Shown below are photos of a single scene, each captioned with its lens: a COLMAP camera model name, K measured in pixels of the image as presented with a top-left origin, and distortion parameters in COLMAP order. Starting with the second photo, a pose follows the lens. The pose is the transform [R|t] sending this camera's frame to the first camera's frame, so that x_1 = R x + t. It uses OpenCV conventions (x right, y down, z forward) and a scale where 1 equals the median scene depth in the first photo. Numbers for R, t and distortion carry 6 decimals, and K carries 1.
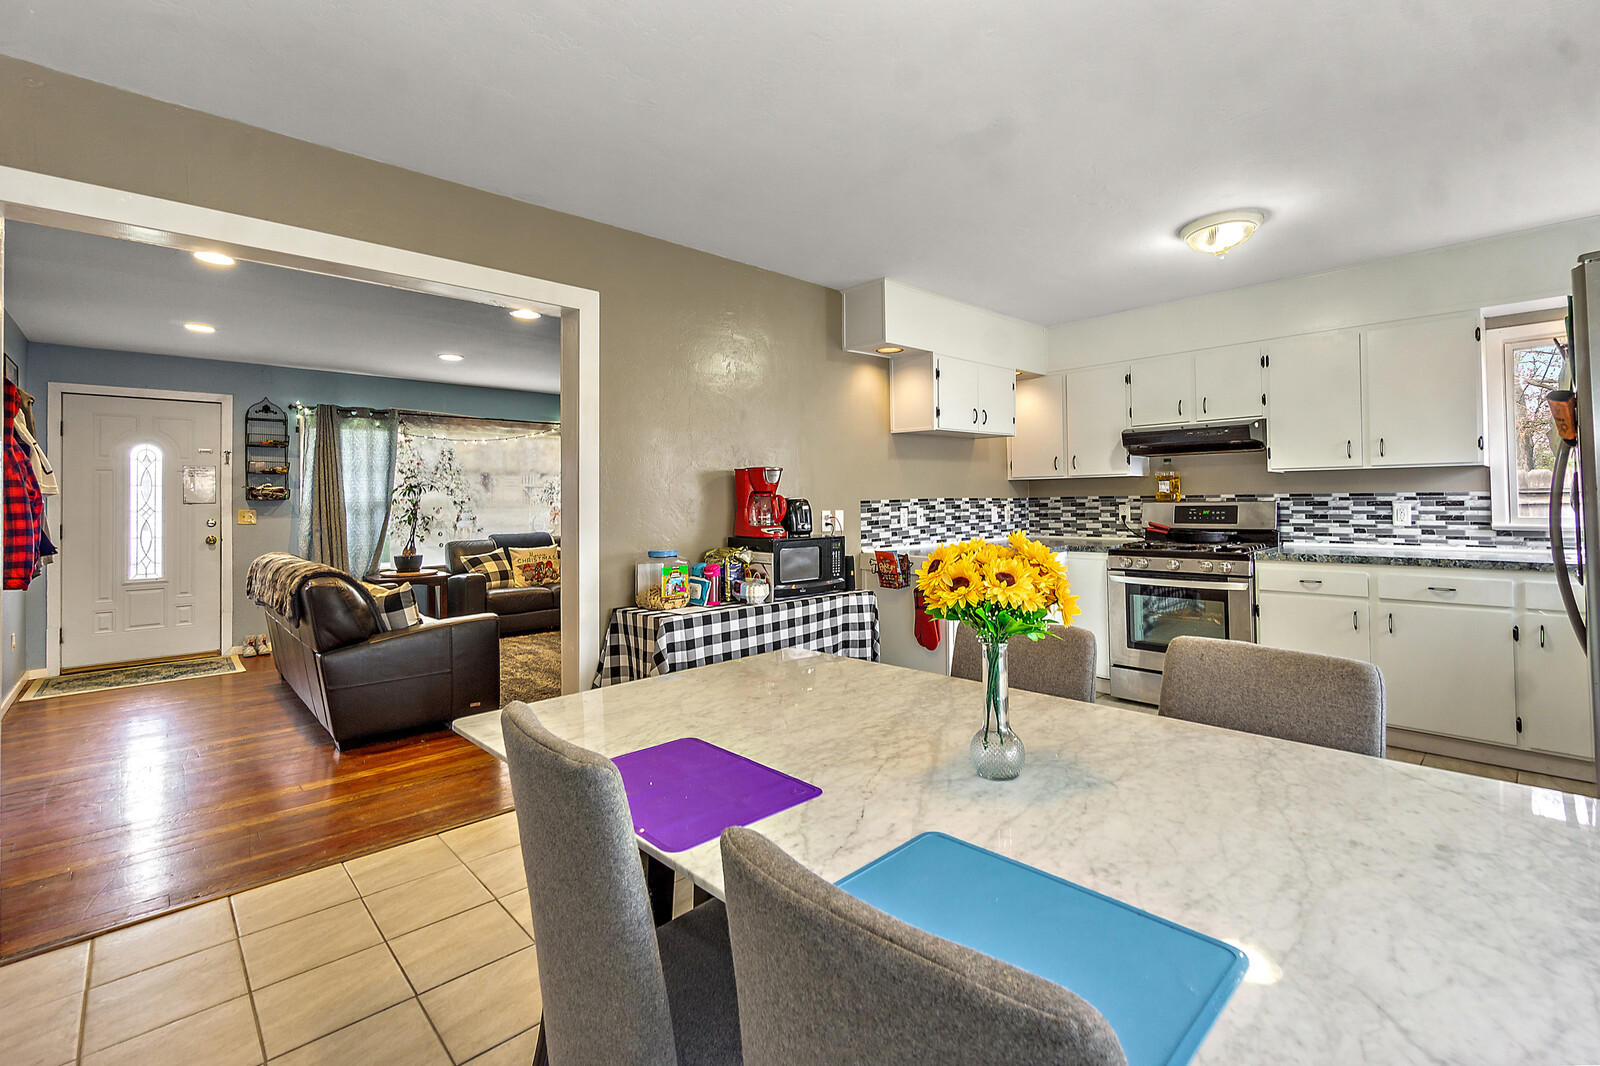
lens RADIAL K [[697.6, 0, 796.0], [0, 697.6, 488.7], [0, 0, 1]] dist [0.000599, -0.000114]
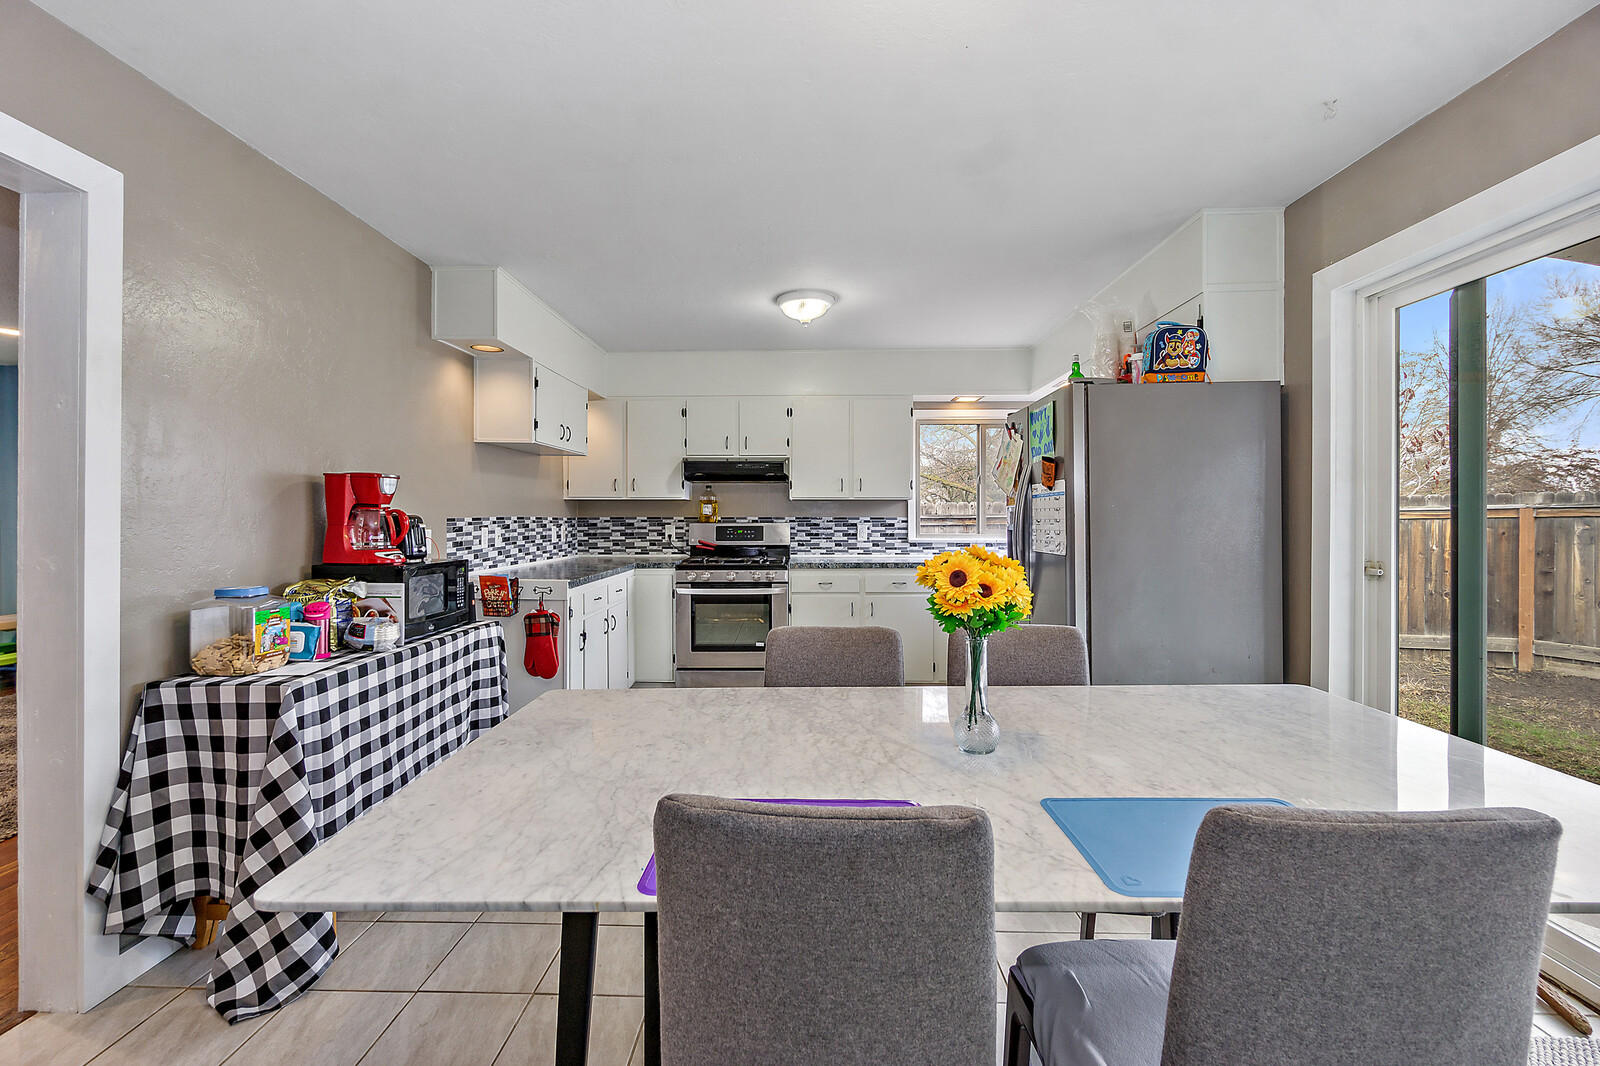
lens RADIAL K [[689.3, 0, 785.5], [0, 689.3, 519.8], [0, 0, 1]] dist [-0.002723, -0.000081]
pose [[0.711106, 0.010874, 0.703001, -0.226453], [-0.020927, 0.999765, 0.005704, 0.006203], [-0.702773, -0.018768, 0.711166, 0.120144]]
